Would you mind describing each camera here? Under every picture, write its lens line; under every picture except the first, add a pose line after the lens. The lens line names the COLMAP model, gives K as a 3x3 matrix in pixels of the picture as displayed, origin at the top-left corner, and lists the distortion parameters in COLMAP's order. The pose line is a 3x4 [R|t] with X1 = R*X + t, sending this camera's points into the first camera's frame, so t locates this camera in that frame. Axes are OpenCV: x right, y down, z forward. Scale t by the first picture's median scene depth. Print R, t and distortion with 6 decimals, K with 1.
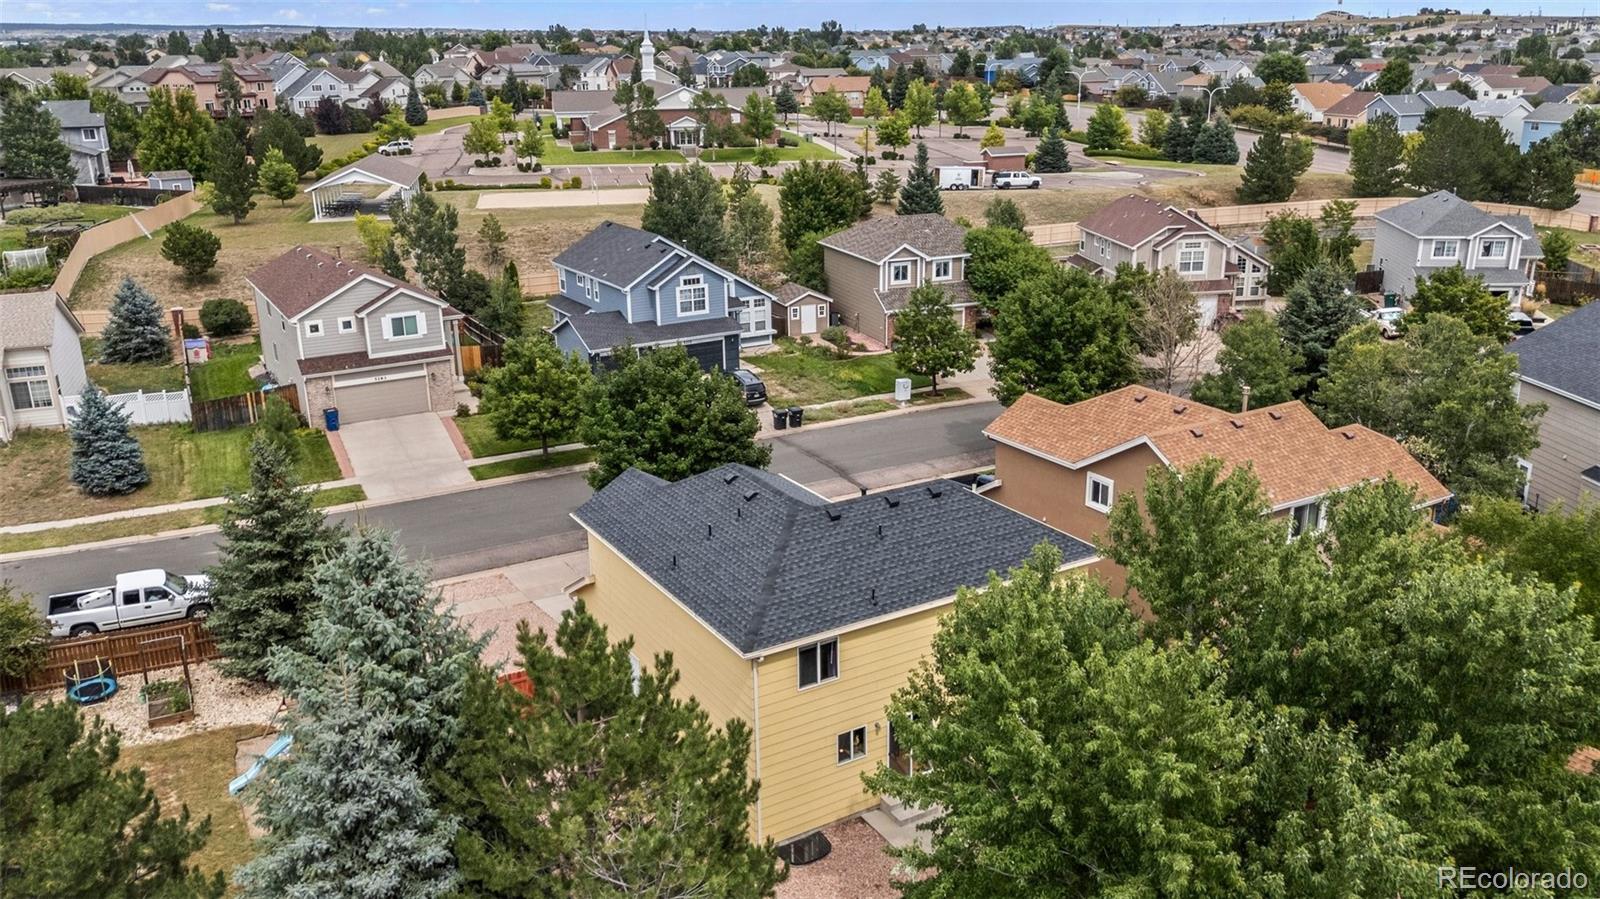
lens RADIAL K [[1199.4, 0, 826.5], [0, 1199.4, 458.4], [0, 0, 1]] dist [0.066652, -0.008492]
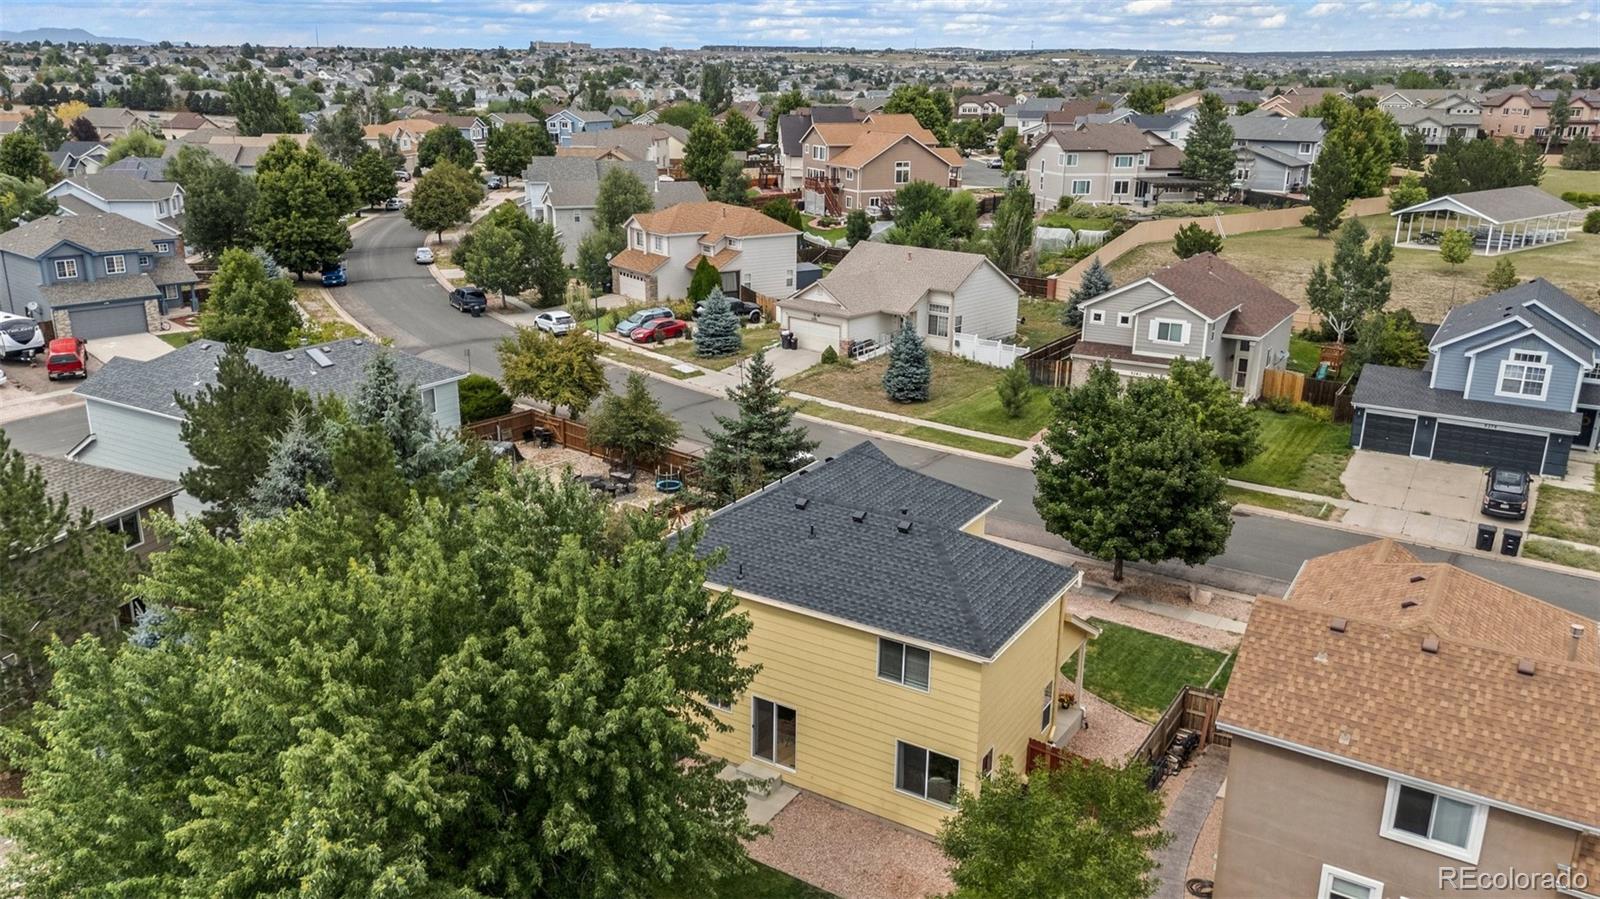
lens RADIAL K [[1199.4, 0, 826.5], [0, 1199.4, 458.4], [0, 0, 1]] dist [0.066652, -0.008492]
pose [[0.481376, 0.288226, -0.827770, 0.420066], [-0.302384, 0.941019, 0.151812, -0.075476], [0.822703, 0.177226, 0.540139, 0.202181]]
